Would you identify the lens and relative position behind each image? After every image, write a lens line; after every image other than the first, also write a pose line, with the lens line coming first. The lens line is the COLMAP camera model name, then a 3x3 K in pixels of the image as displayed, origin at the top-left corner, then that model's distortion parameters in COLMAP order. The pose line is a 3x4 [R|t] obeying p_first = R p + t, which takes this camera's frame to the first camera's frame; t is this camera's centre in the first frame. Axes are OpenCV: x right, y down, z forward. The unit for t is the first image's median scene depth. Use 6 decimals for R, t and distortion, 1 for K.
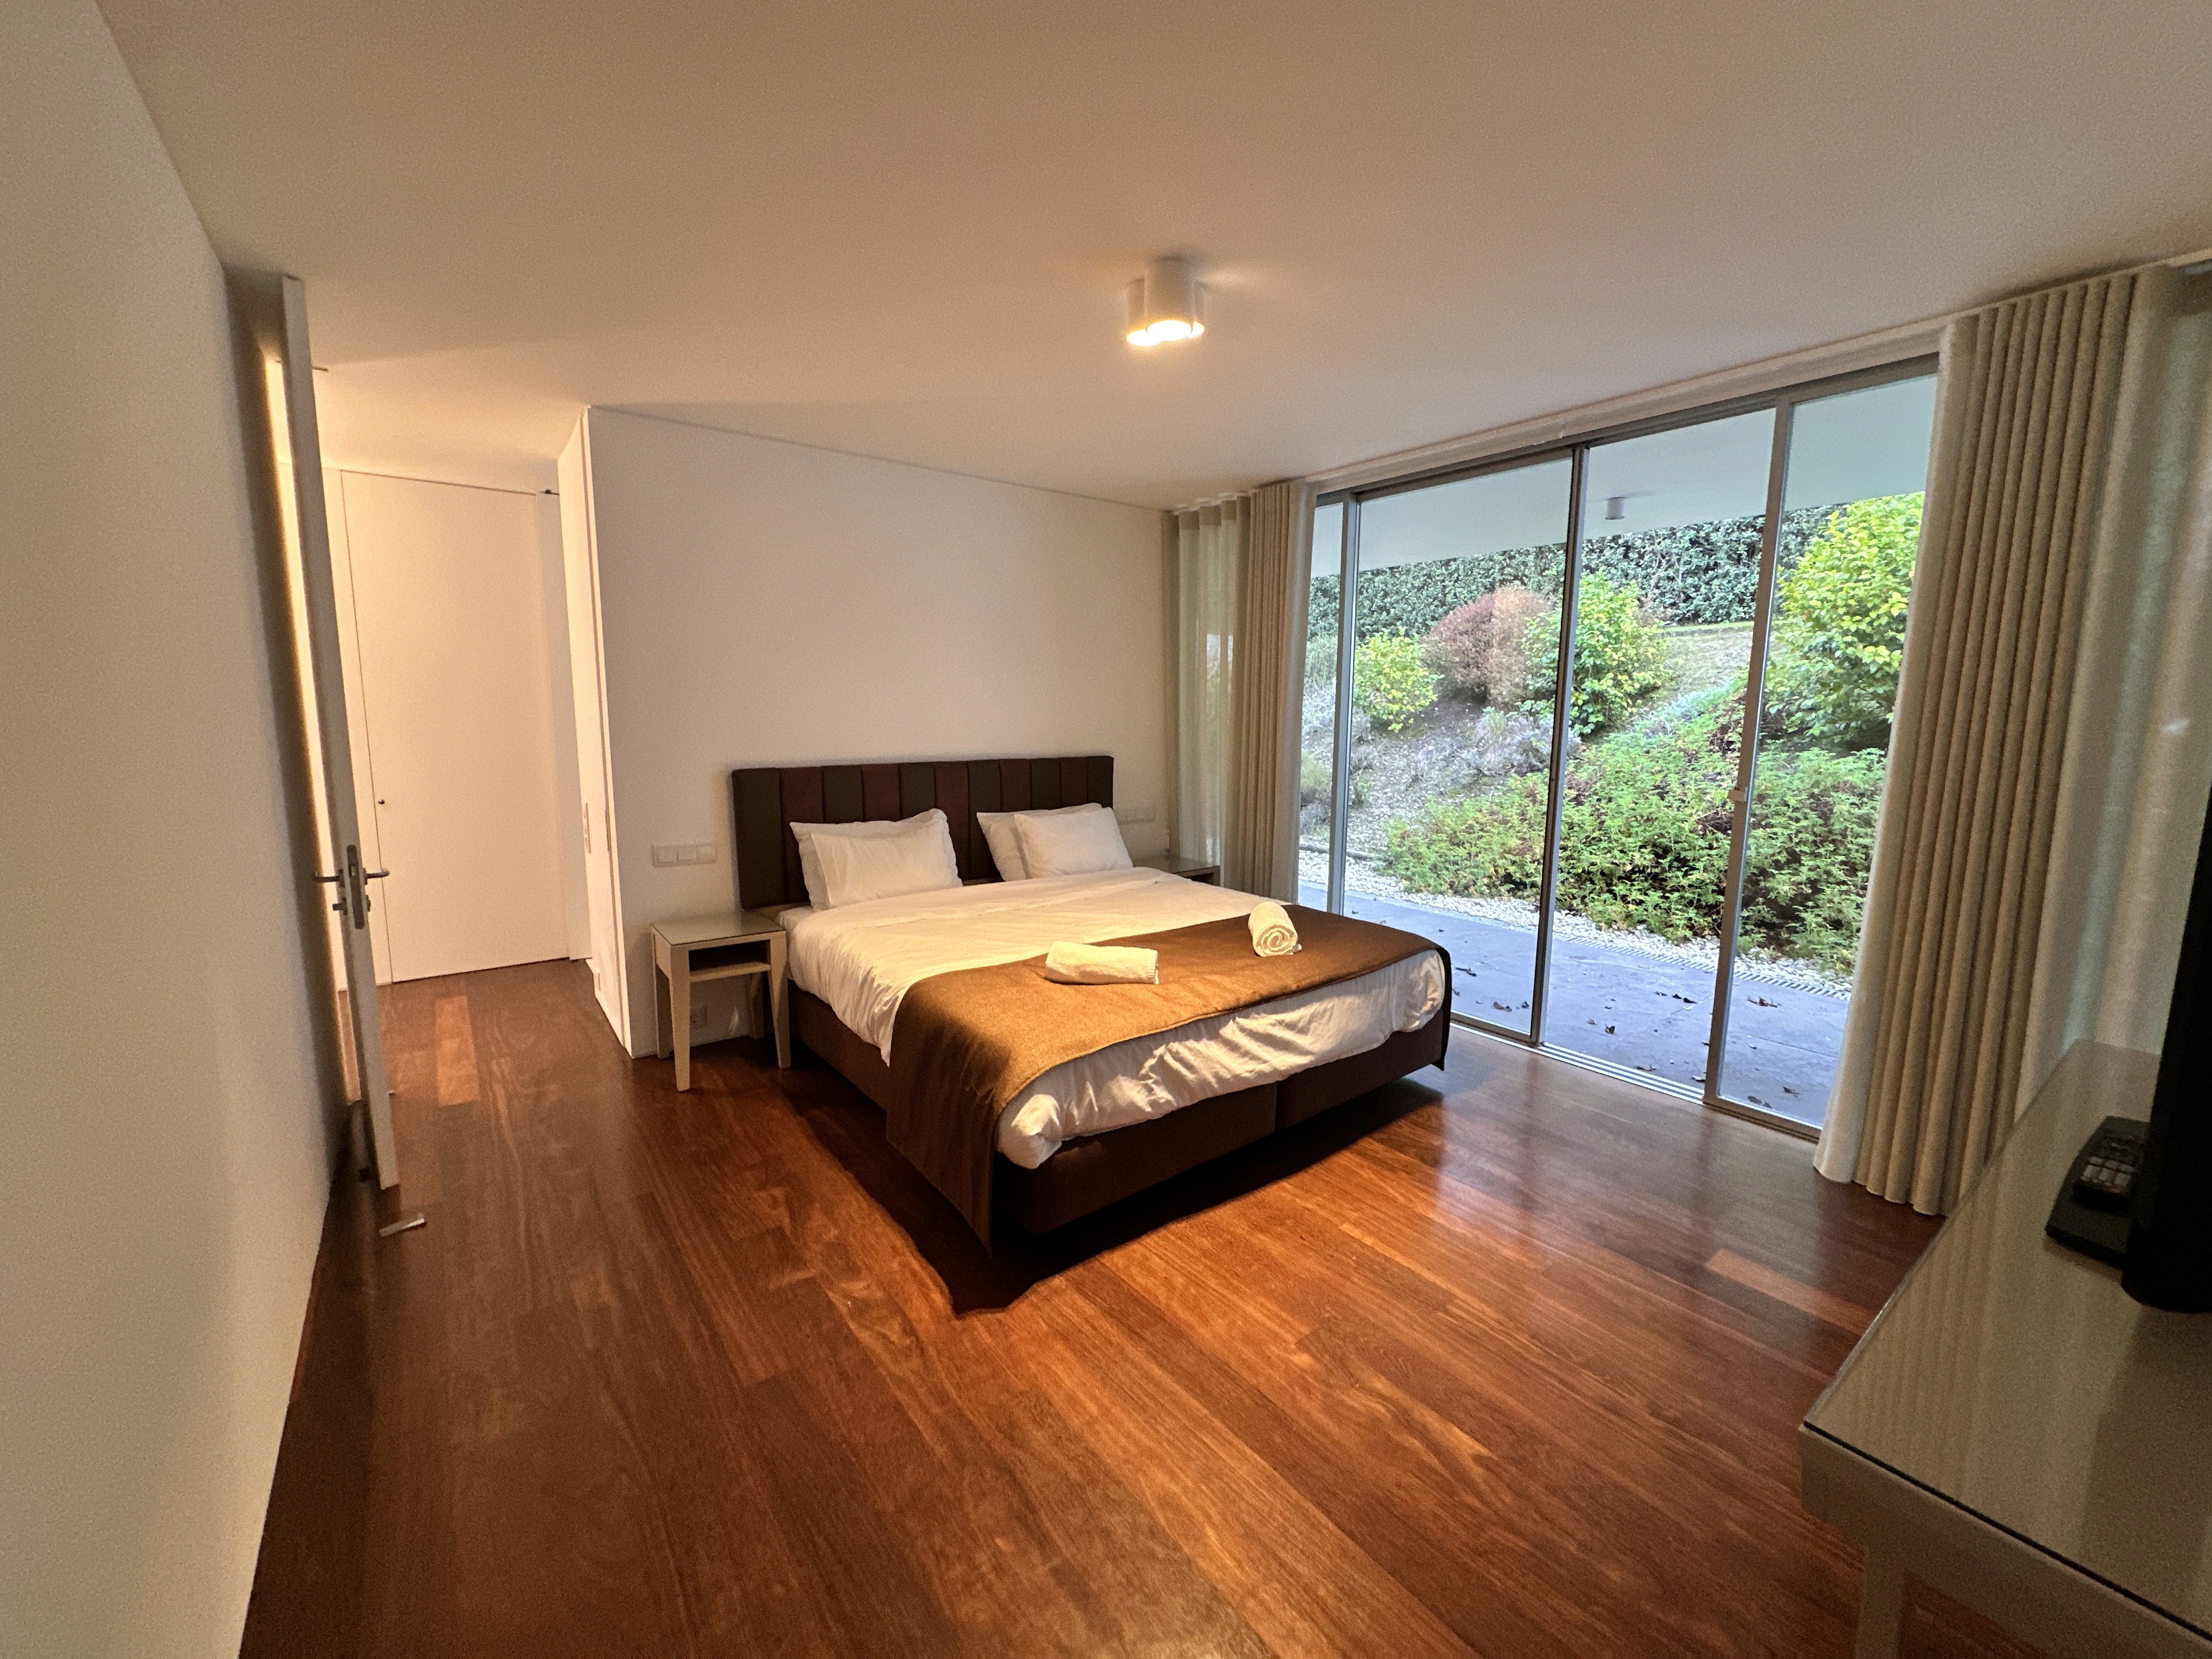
lens RADIAL K [[879.2, 0, 1098.4], [0, 879.2, 829.2], [0, 0, 1]] dist [-0.004410, 0.000117]
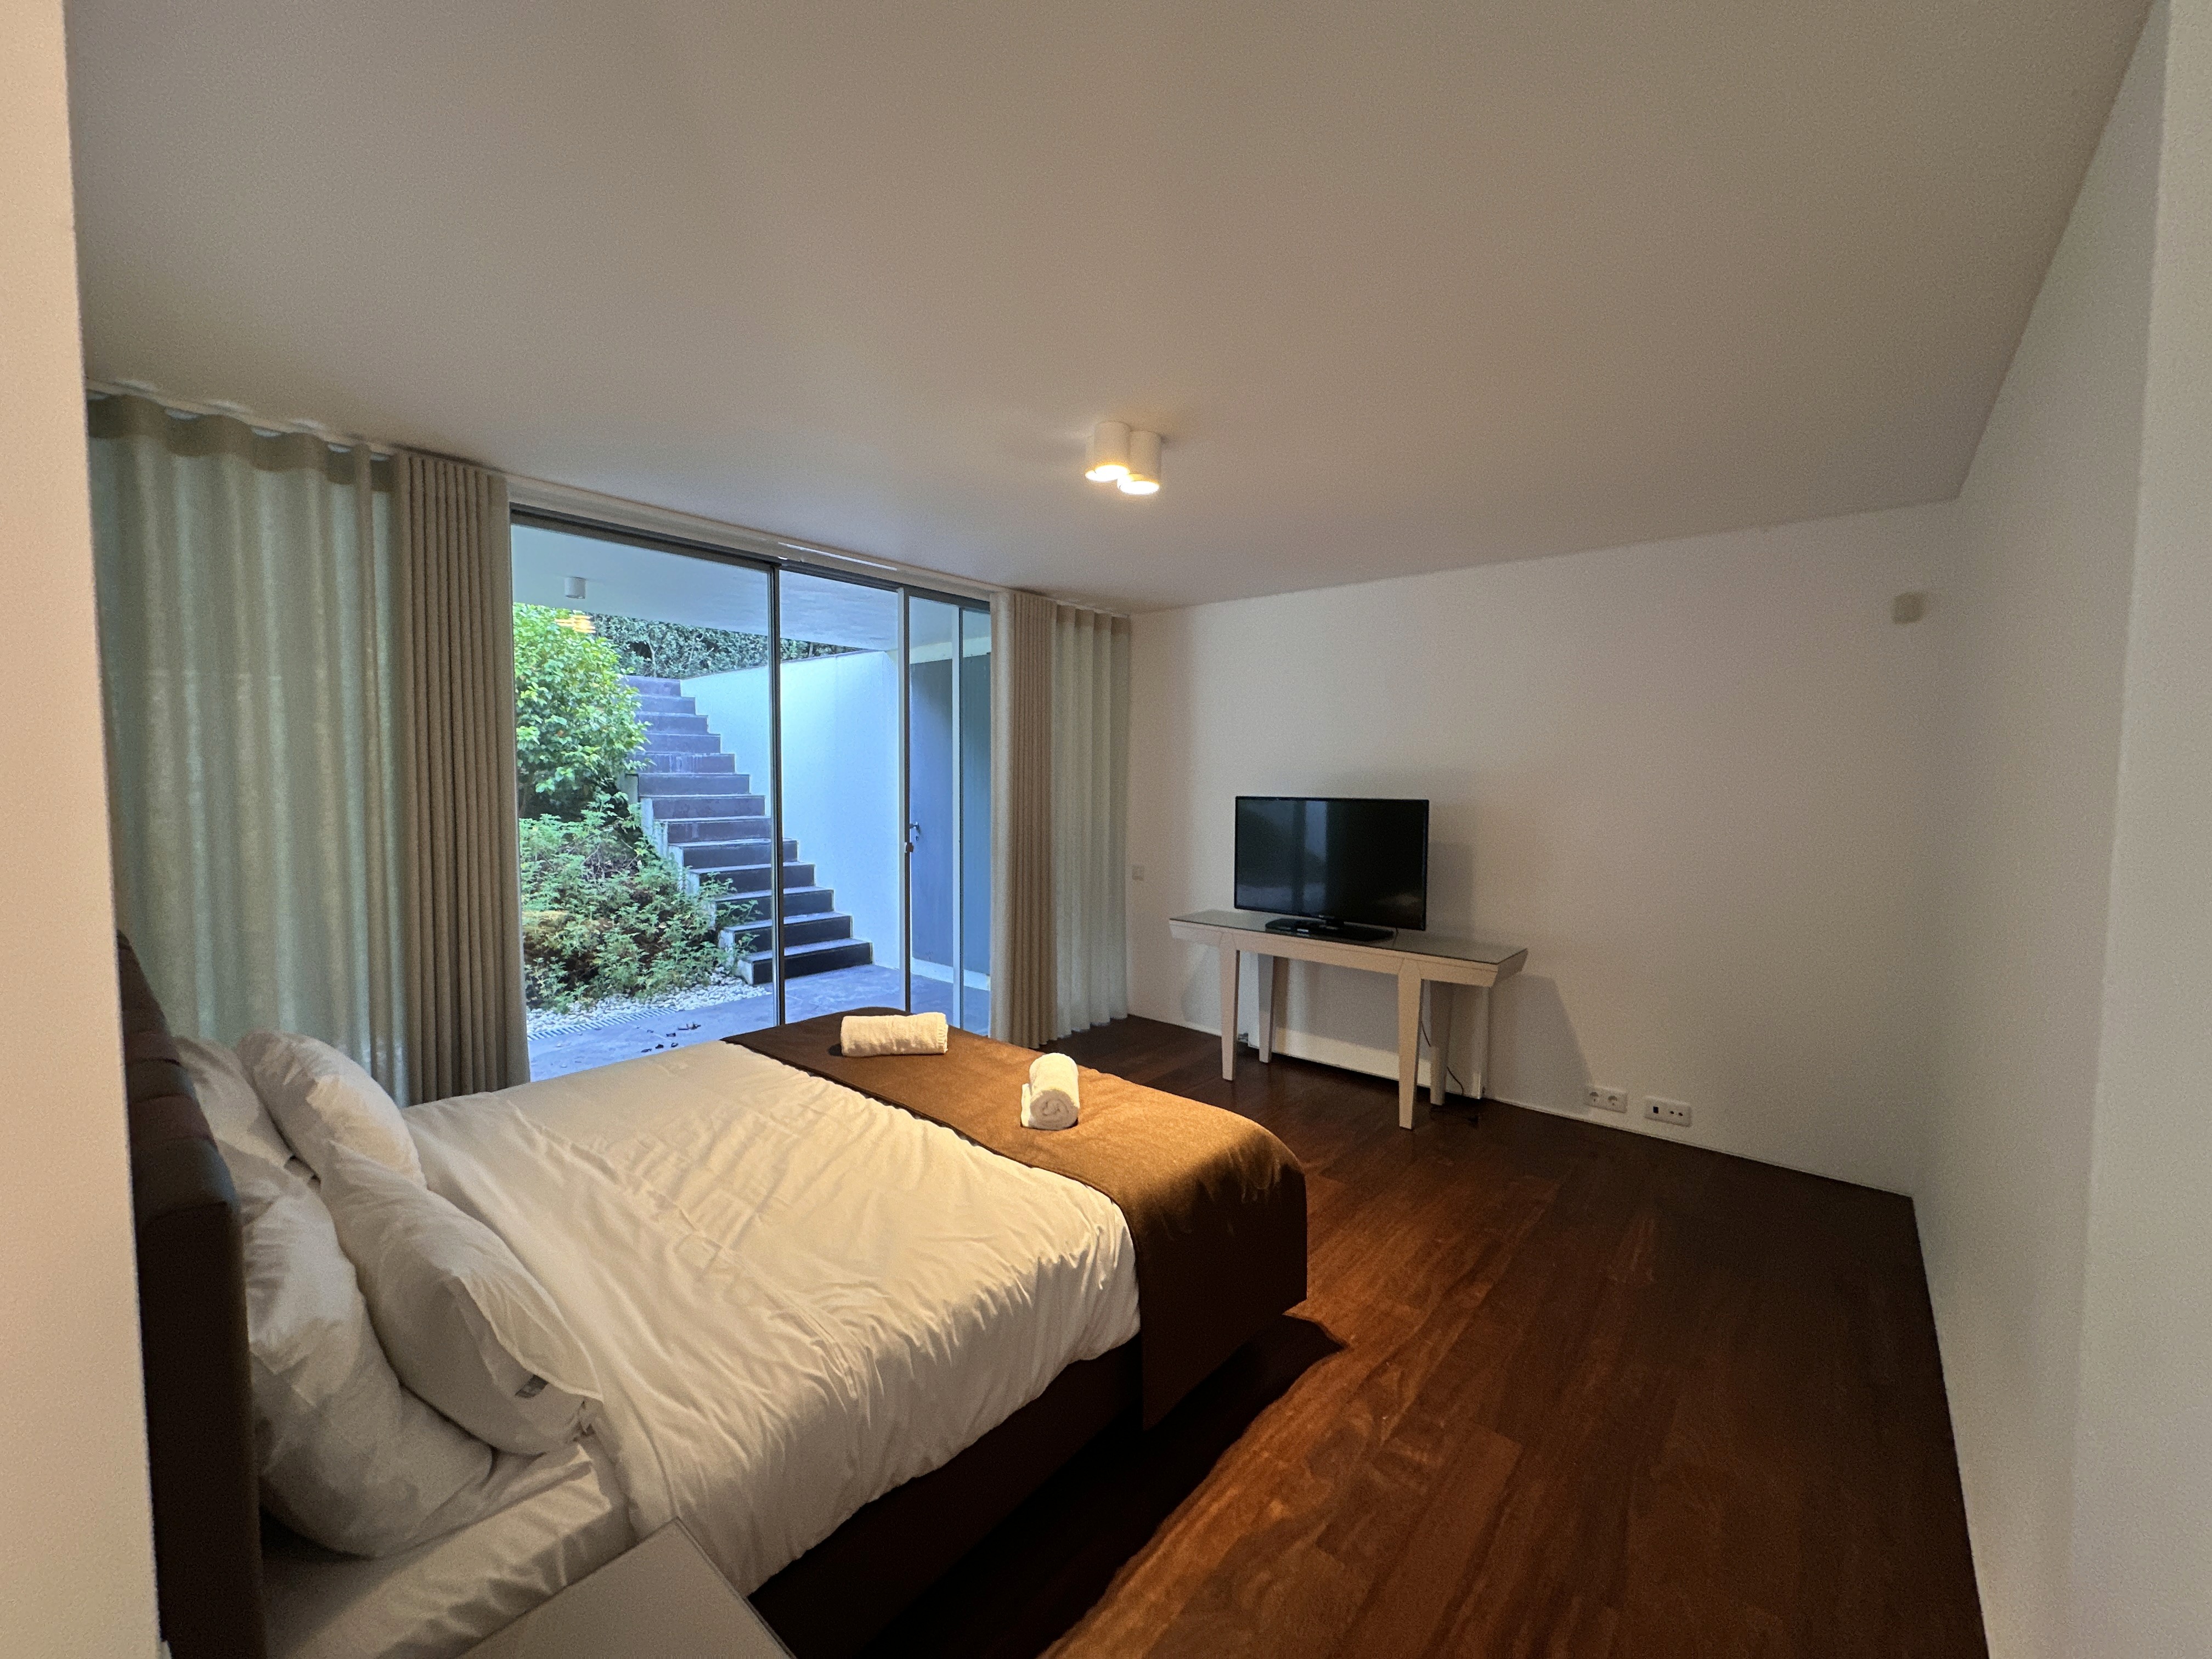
lens RADIAL K [[879.2, 0, 1111.2], [0, 879.2, 828.5], [0, 0, 1]] dist [-0.004410, 0.000117]
pose [[-0.228058, -0.068439, 0.971239, -0.929711], [0.128964, 0.986614, 0.099805, -0.205920], [-0.965069, 0.148017, -0.216179, 1.168210]]
